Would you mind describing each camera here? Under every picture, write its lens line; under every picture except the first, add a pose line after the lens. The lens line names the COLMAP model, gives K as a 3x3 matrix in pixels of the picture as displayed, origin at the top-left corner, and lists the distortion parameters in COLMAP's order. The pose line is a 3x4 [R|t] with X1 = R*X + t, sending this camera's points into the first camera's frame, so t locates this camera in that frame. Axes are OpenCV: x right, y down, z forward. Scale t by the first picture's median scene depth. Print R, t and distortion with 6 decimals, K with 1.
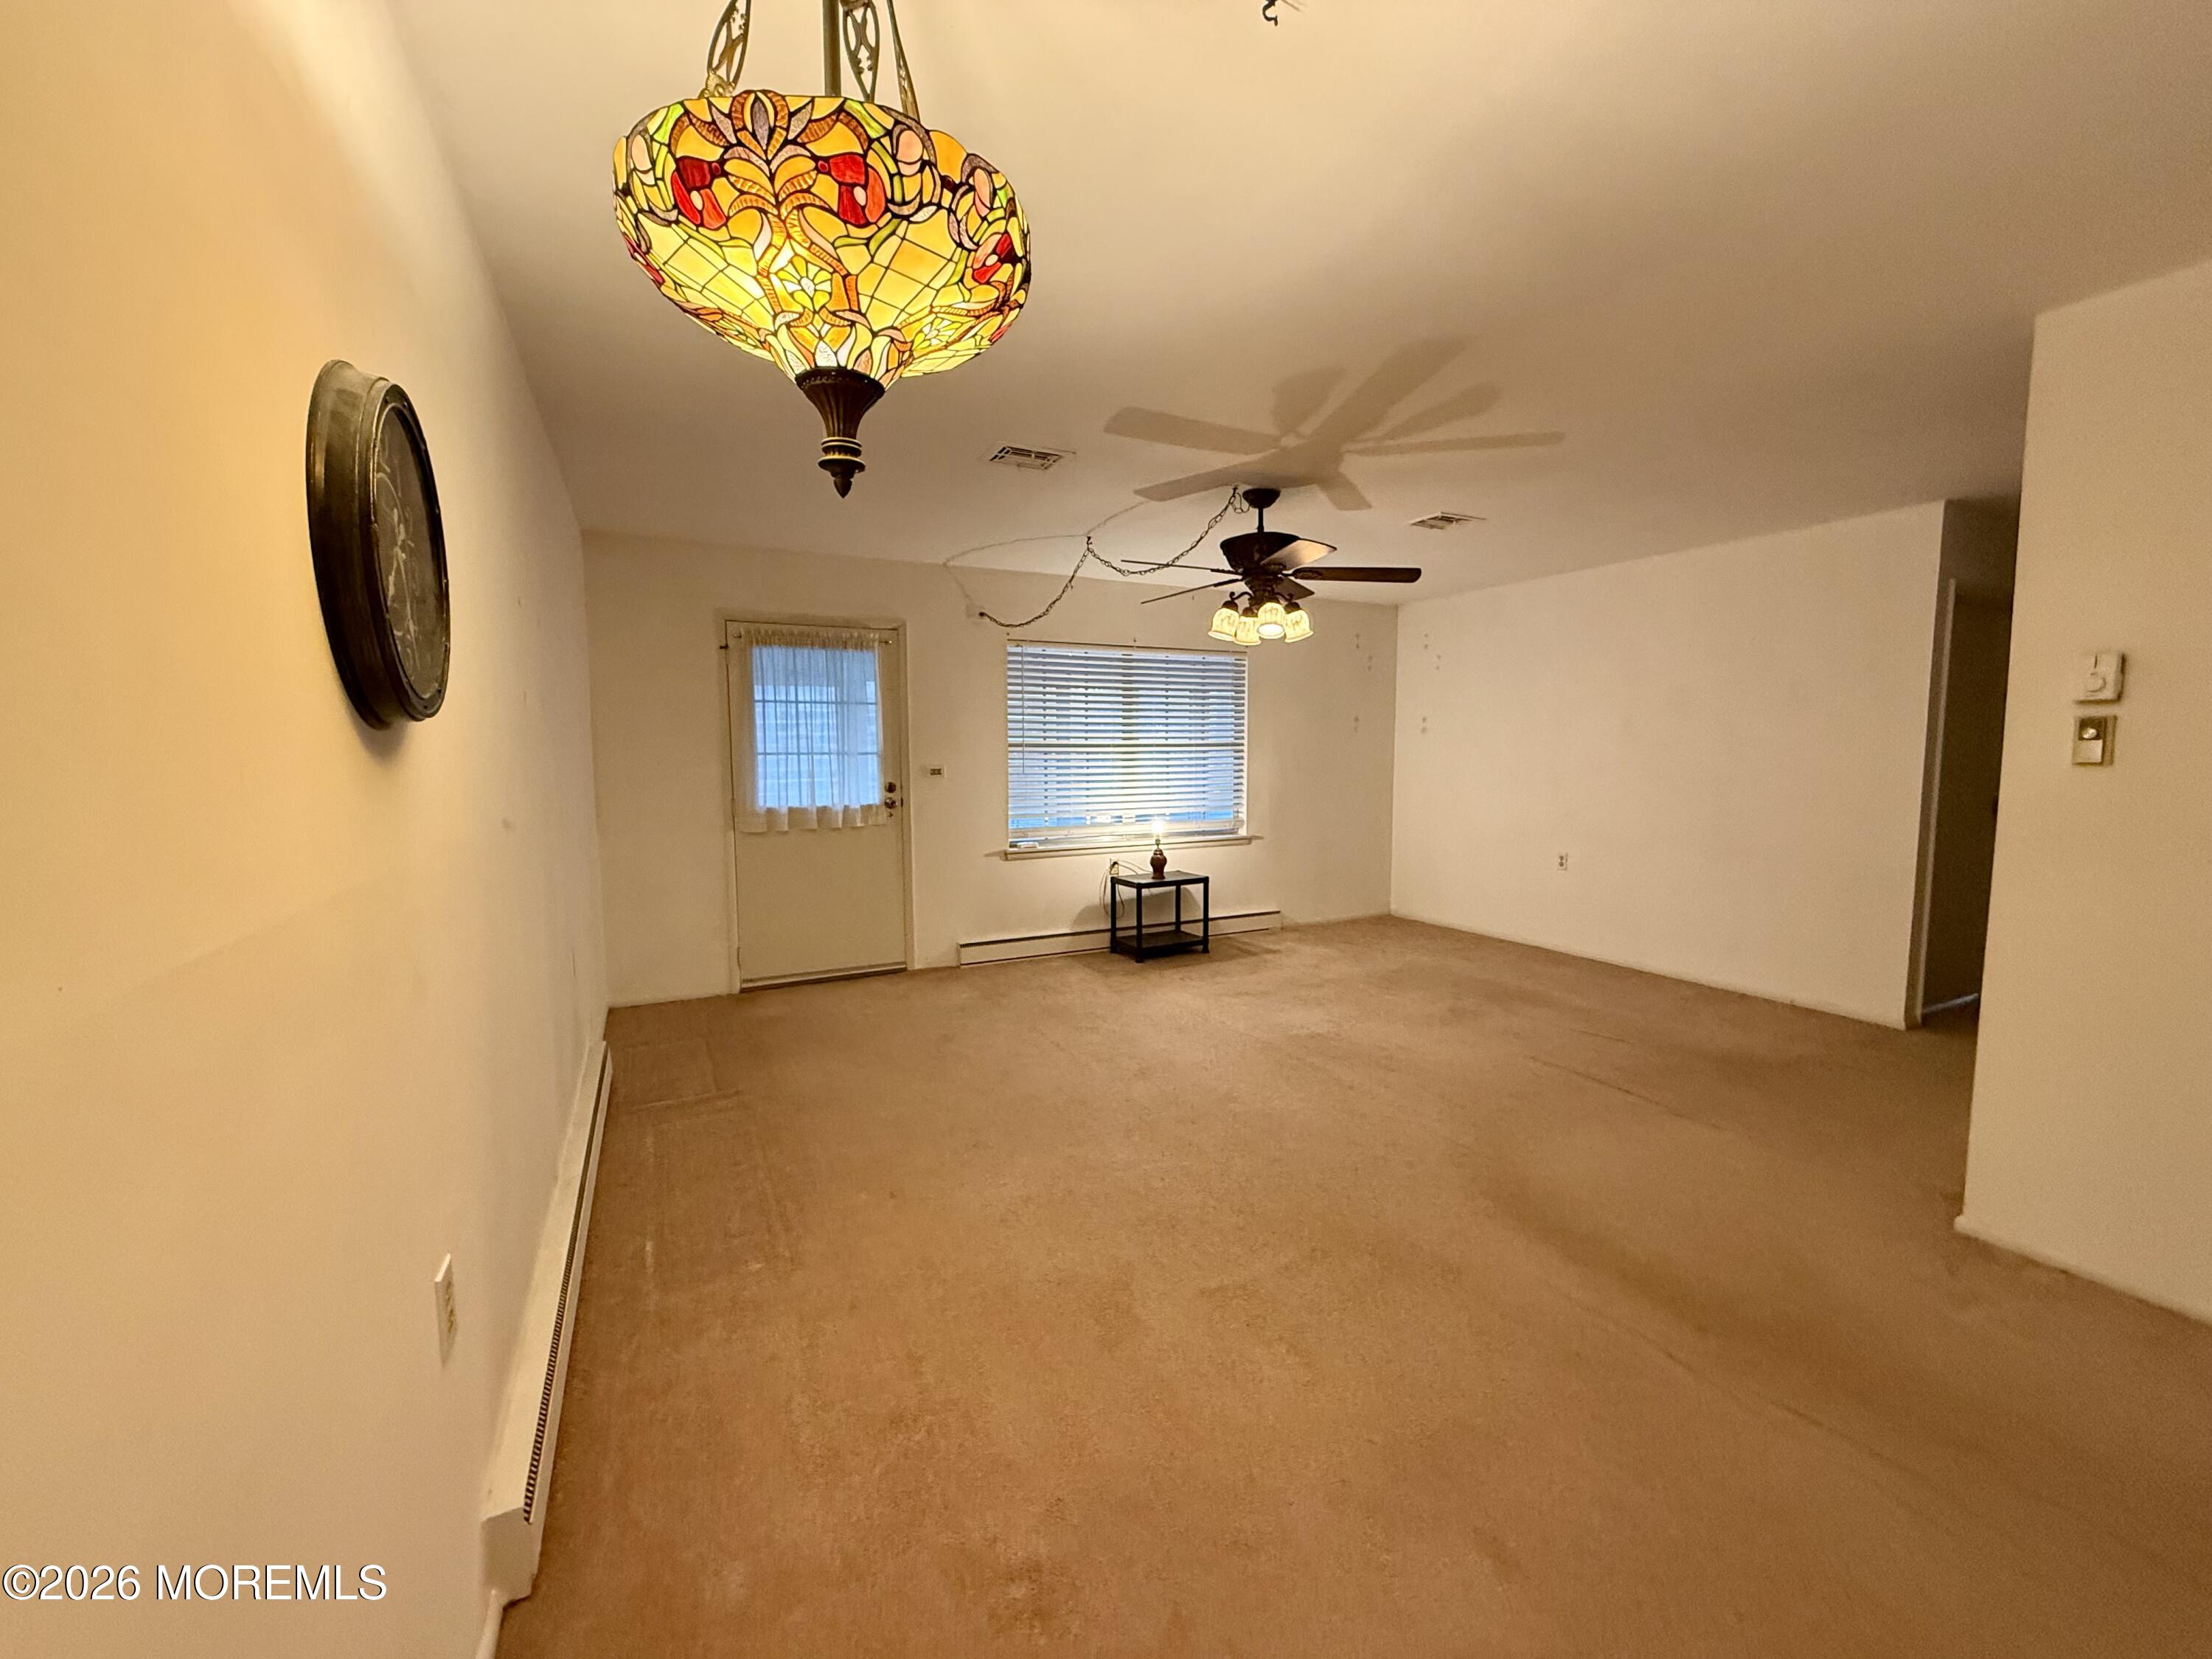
lens RADIAL K [[889.9, 0, 1106.0], [0, 889.9, 829.5], [0, 0, 1]] dist [-0.002254, -0.000075]
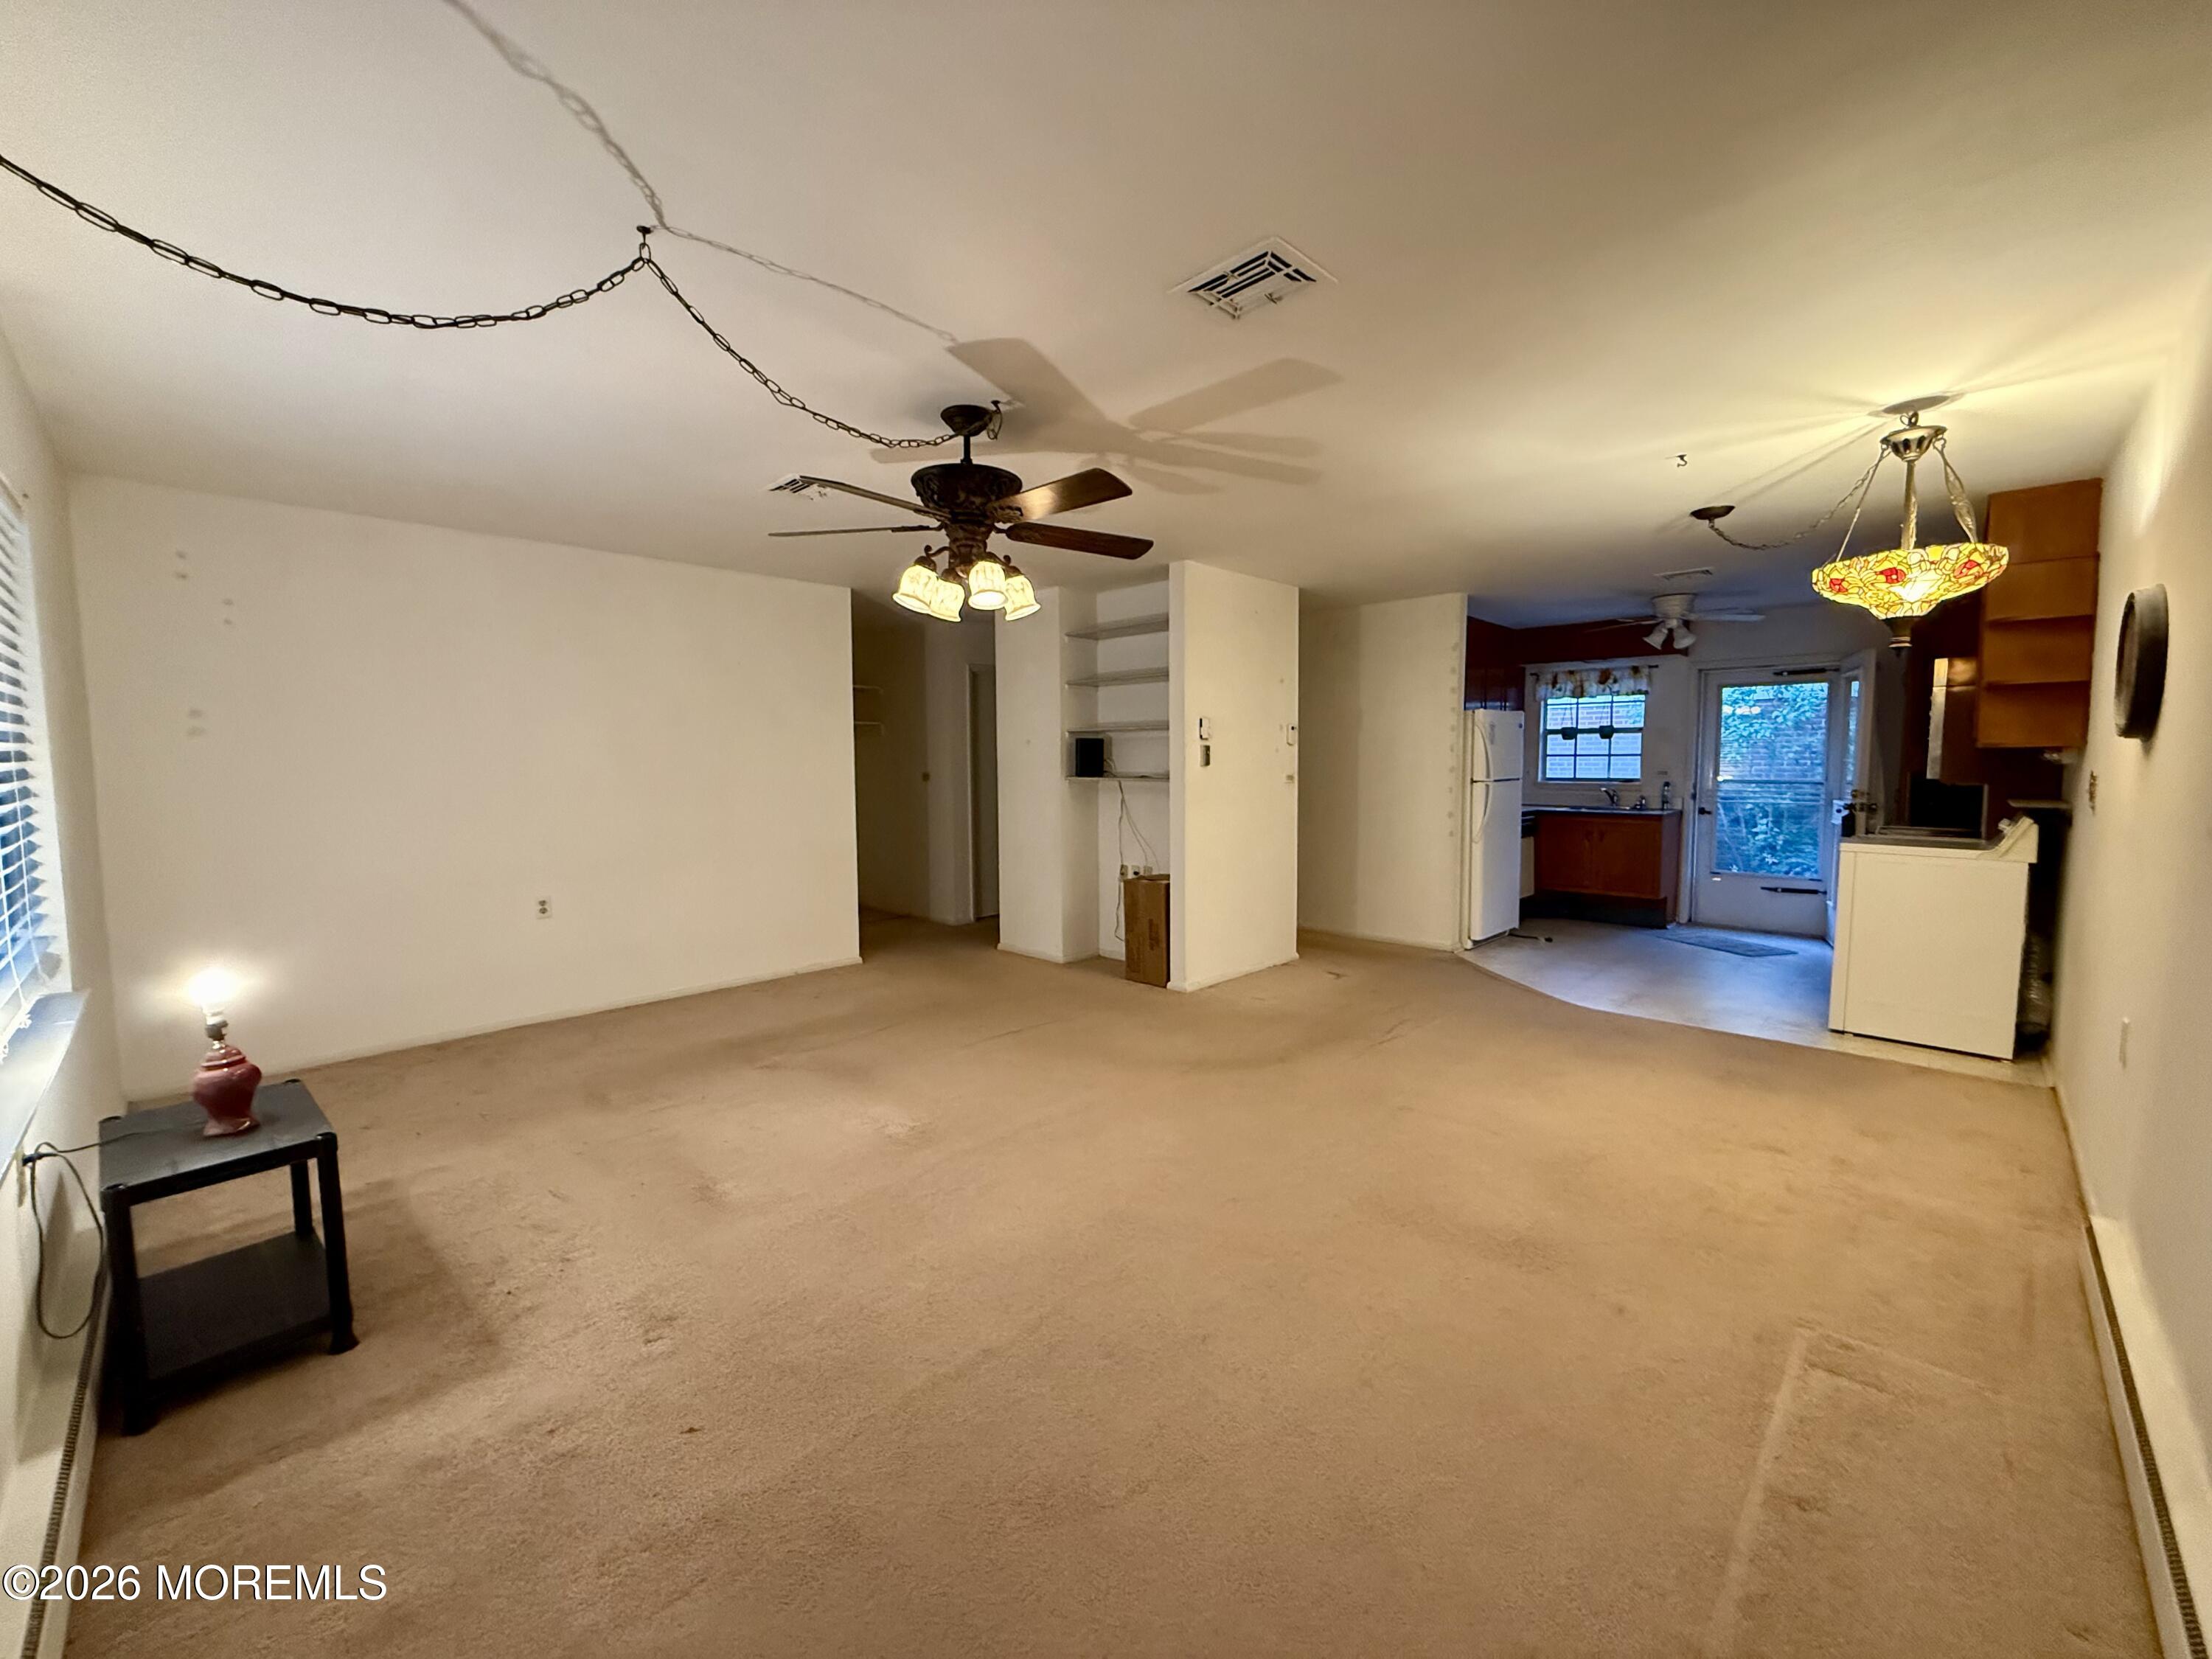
lens RADIAL K [[889.9, 0, 1106.0], [0, 889.9, 829.5], [0, 0, 1]] dist [-0.002254, -0.000075]
pose [[-0.326445, -0.068124, 0.942758, -0.581115], [0.094502, 0.990050, 0.104264, -0.102989], [-0.940480, 0.123129, -0.316759, 1.165161]]
